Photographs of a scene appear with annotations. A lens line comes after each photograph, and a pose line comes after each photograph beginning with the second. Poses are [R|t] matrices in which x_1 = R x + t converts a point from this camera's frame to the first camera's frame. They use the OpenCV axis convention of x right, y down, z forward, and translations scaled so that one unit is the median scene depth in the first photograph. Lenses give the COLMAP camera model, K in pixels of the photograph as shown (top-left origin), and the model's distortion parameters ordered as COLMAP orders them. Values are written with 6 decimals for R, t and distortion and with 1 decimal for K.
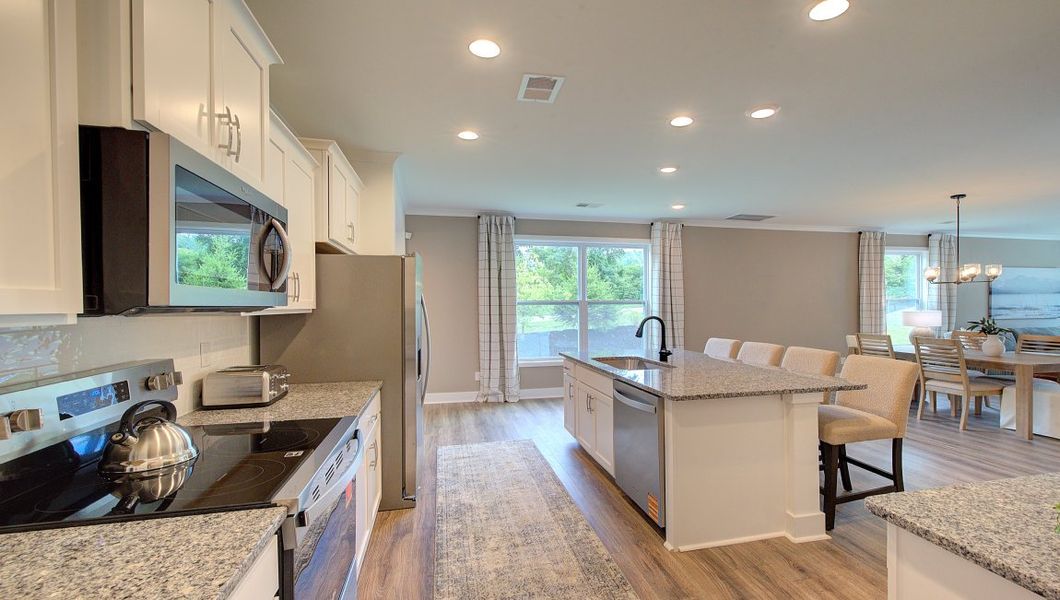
lens RADIAL K [[456.2, 0, 537.6], [0, 456.2, 309.2], [0, 0, 1]] dist [0.003822, 0.000813]
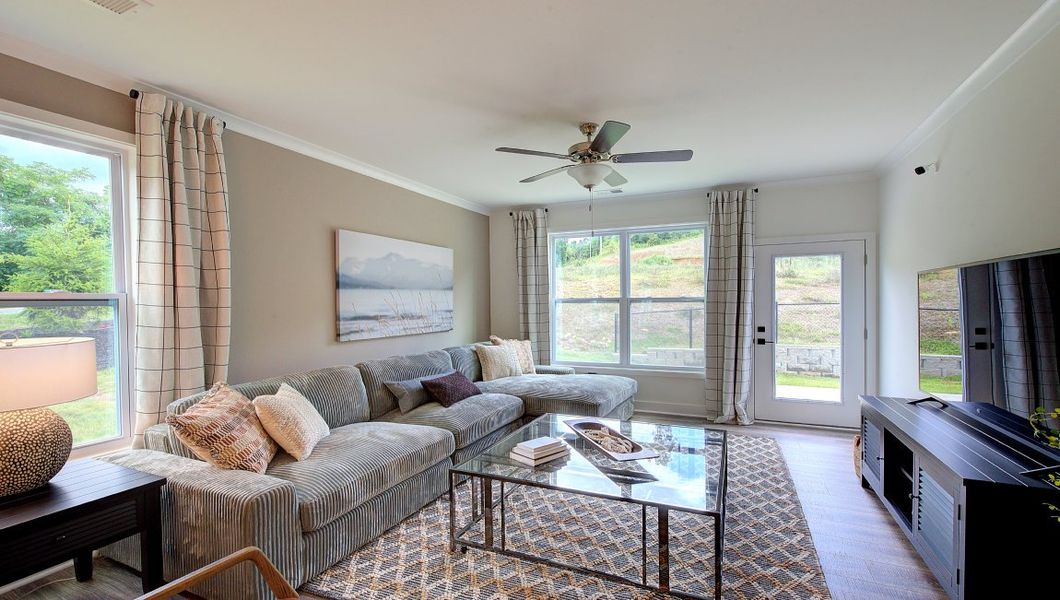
lens RADIAL K [[456.2, 0, 537.9], [0, 456.2, 311.2], [0, 0, 1]] dist [0.003822, 0.000813]
pose [[0.579123, -0.016238, 0.815078, 0.756971], [0.016376, 0.999832, 0.008283, -0.010050], [-0.815076, 0.008551, 0.579291, 0.591474]]
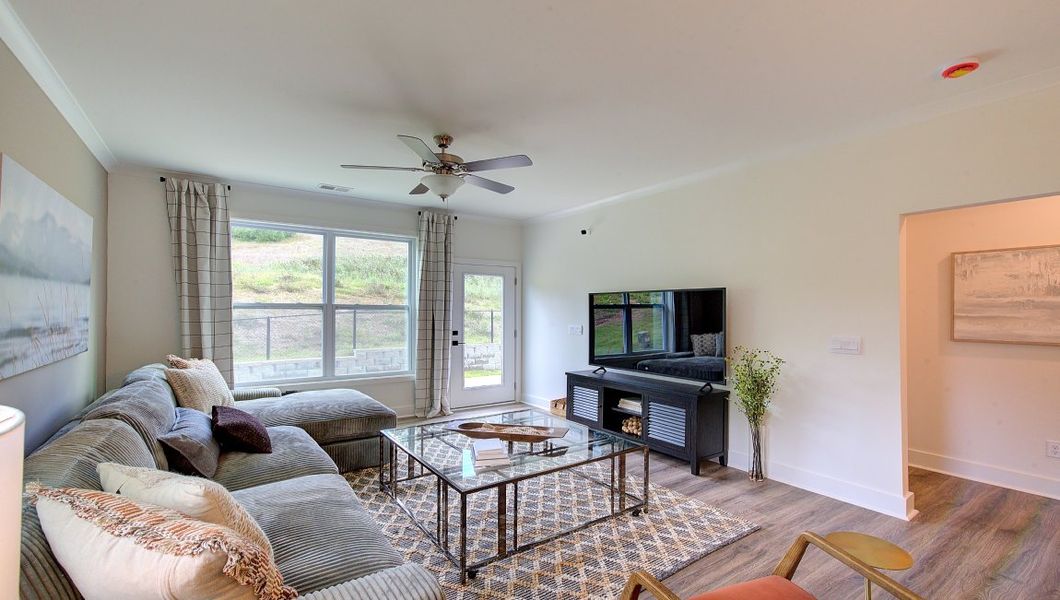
lens RADIAL K [[456.2, 0, 534.1], [0, 456.2, 307.5], [0, 0, 1]] dist [0.003822, 0.000813]
pose [[-0.391859, 0.006736, 0.920001, 0.700608], [0.007492, 0.999963, -0.004130, -0.012732], [-0.919995, 0.005274, -0.391895, 0.871717]]
